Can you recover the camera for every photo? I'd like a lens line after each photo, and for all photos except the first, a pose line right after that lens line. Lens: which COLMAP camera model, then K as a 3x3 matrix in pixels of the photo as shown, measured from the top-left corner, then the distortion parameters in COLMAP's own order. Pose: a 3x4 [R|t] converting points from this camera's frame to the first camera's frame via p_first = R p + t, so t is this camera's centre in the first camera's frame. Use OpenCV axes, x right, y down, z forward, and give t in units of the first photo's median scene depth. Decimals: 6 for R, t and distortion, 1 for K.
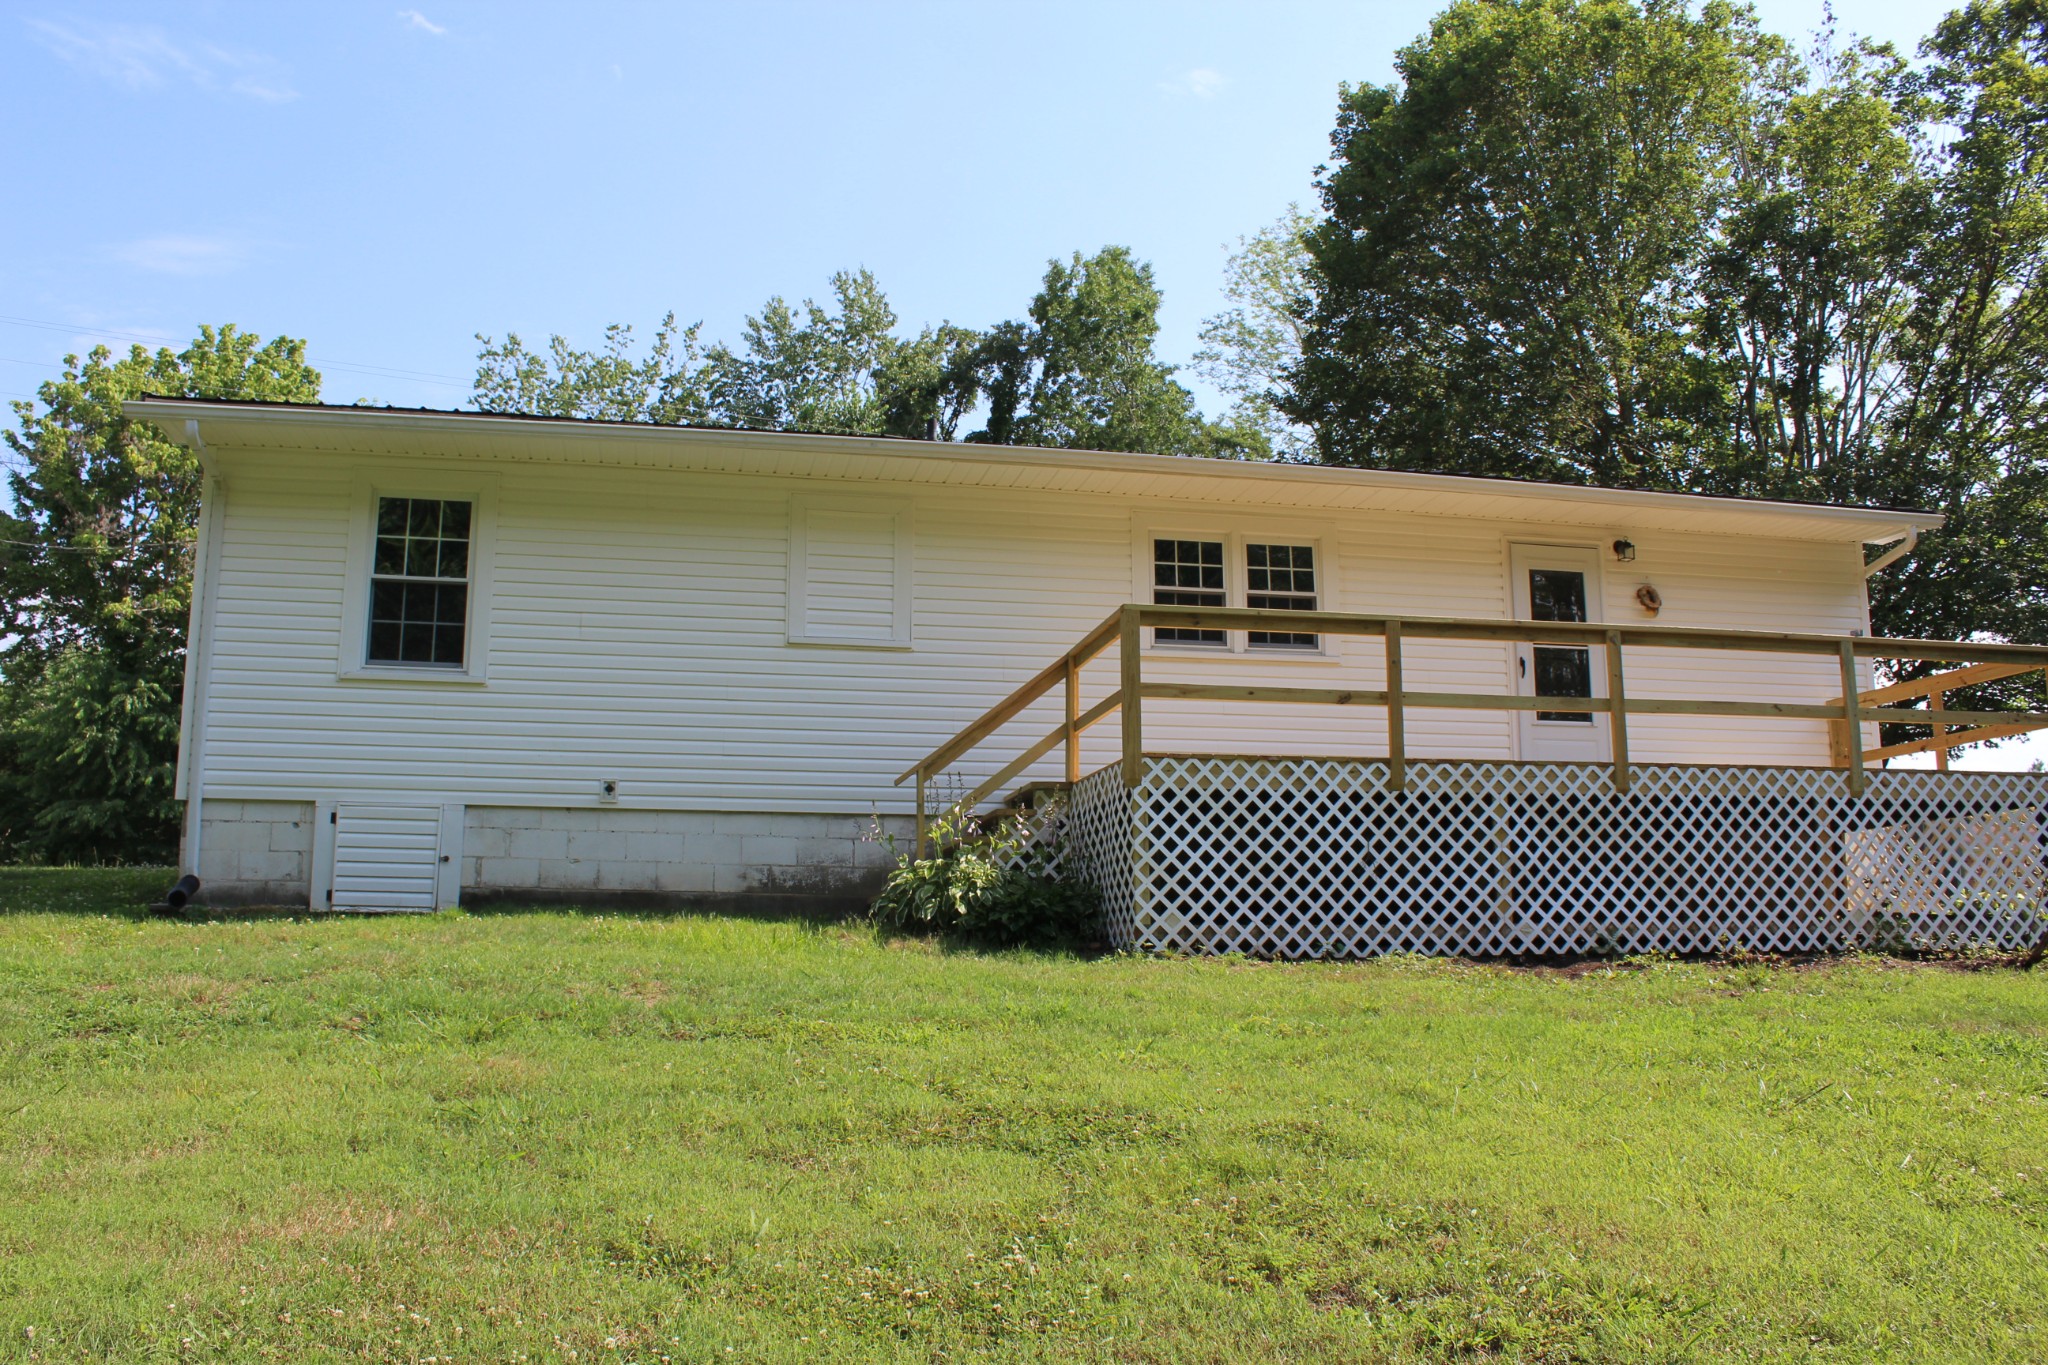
lens RADIAL K [[1712.2, 0, 1014.2], [0, 1712.2, 683.9], [0, 0, 1]] dist [-0.166018, 0.153577]
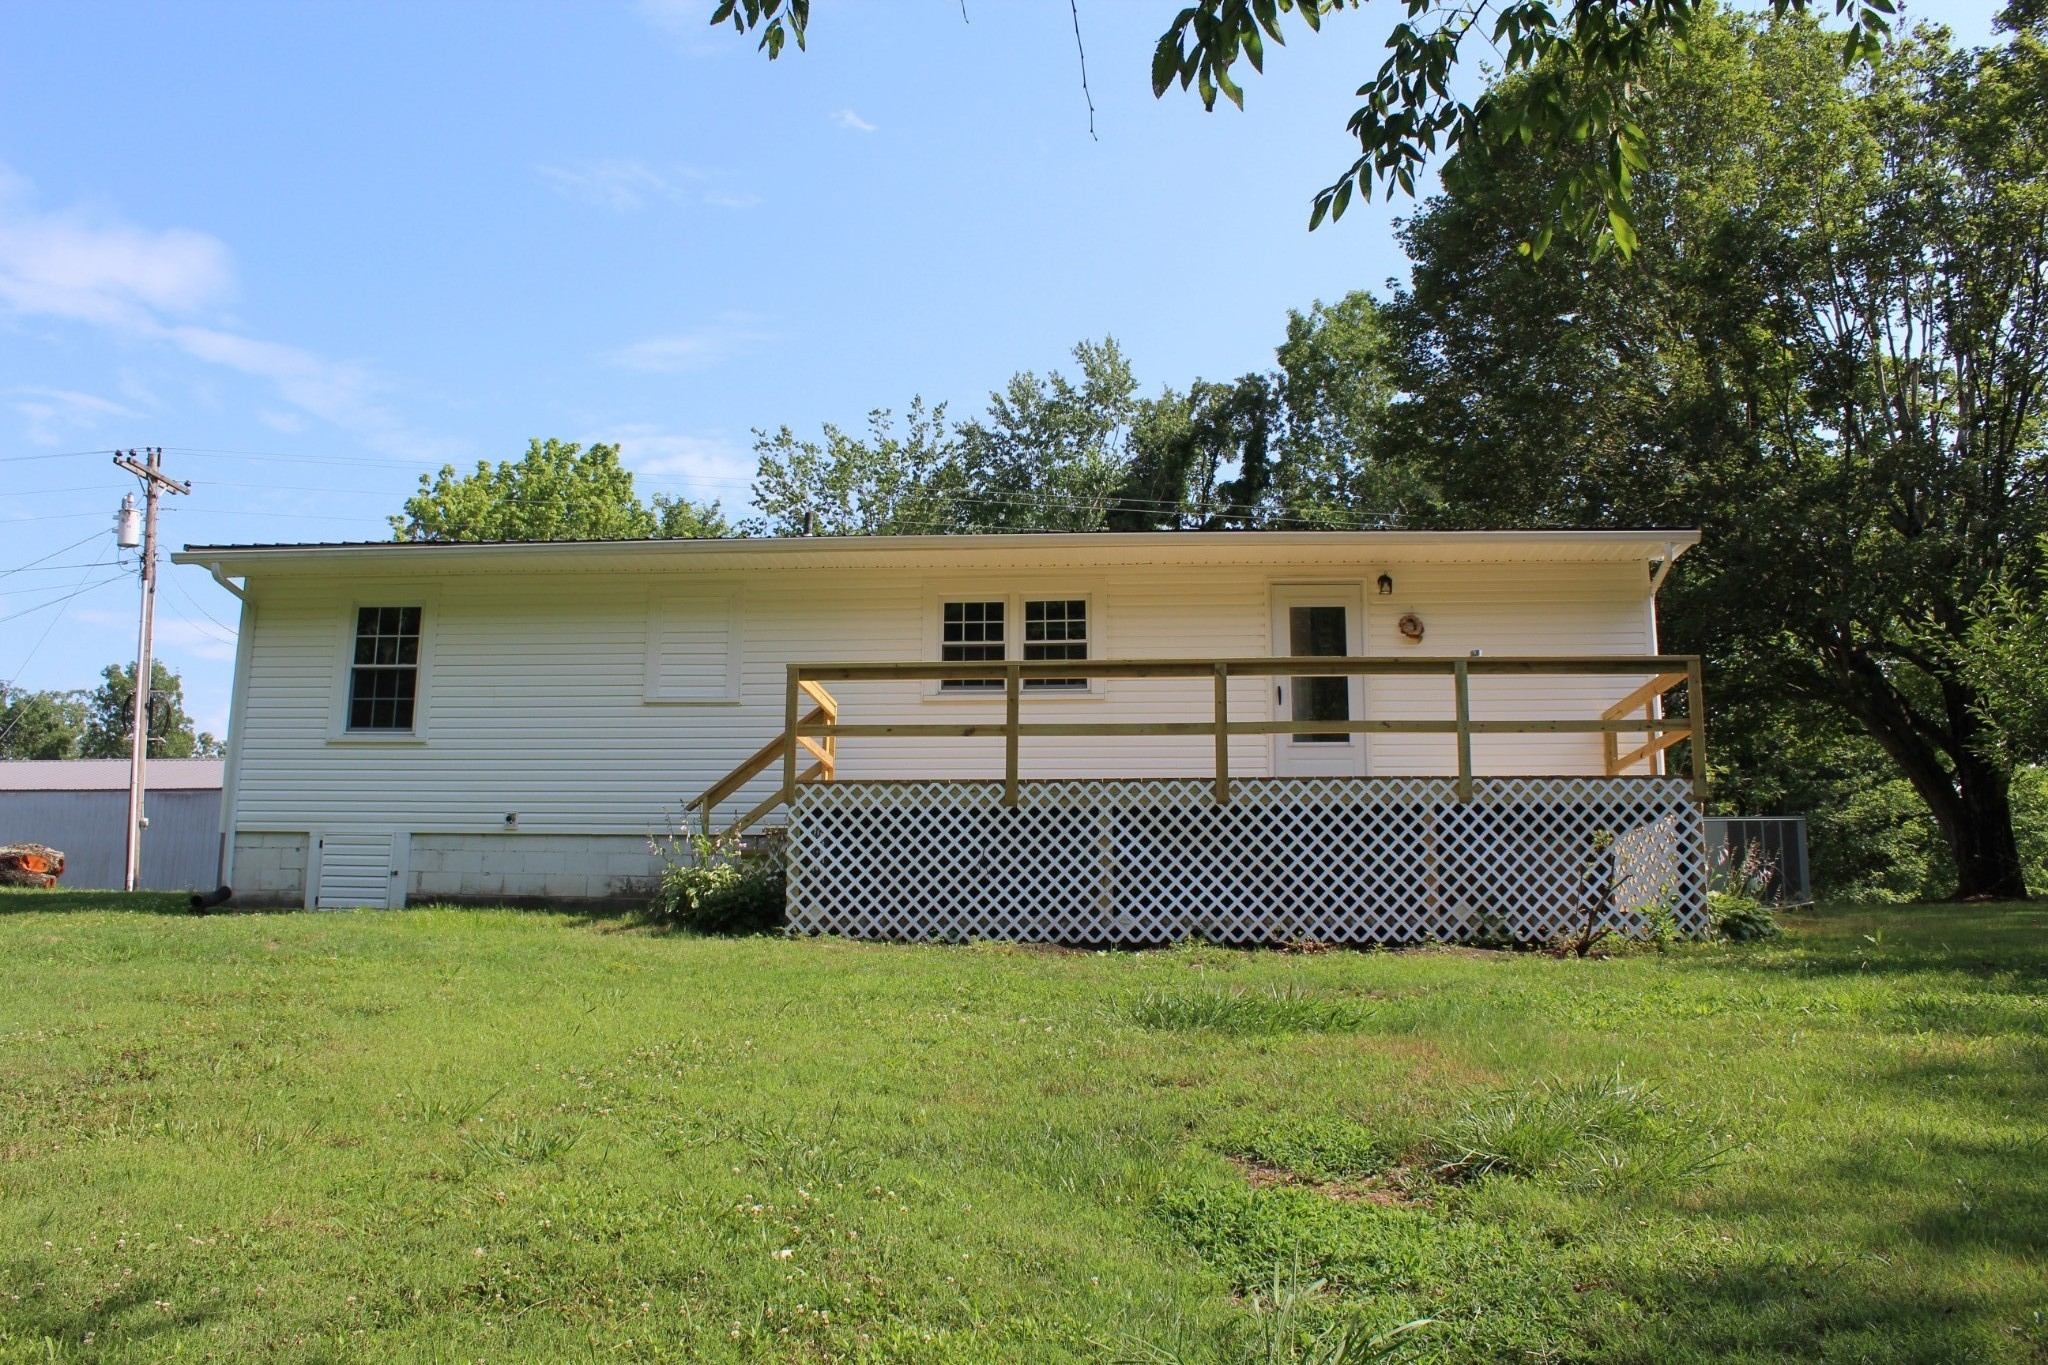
lens RADIAL K [[1712.2, 0, 1014.2], [0, 1712.2, 683.9], [0, 0, 1]] dist [-0.166018, 0.153577]
pose [[0.960274, -0.044708, -0.275454, 0.504825], [0.038072, 0.998843, -0.029394, 0.010412], [0.276450, 0.017739, 0.960865, -0.155919]]
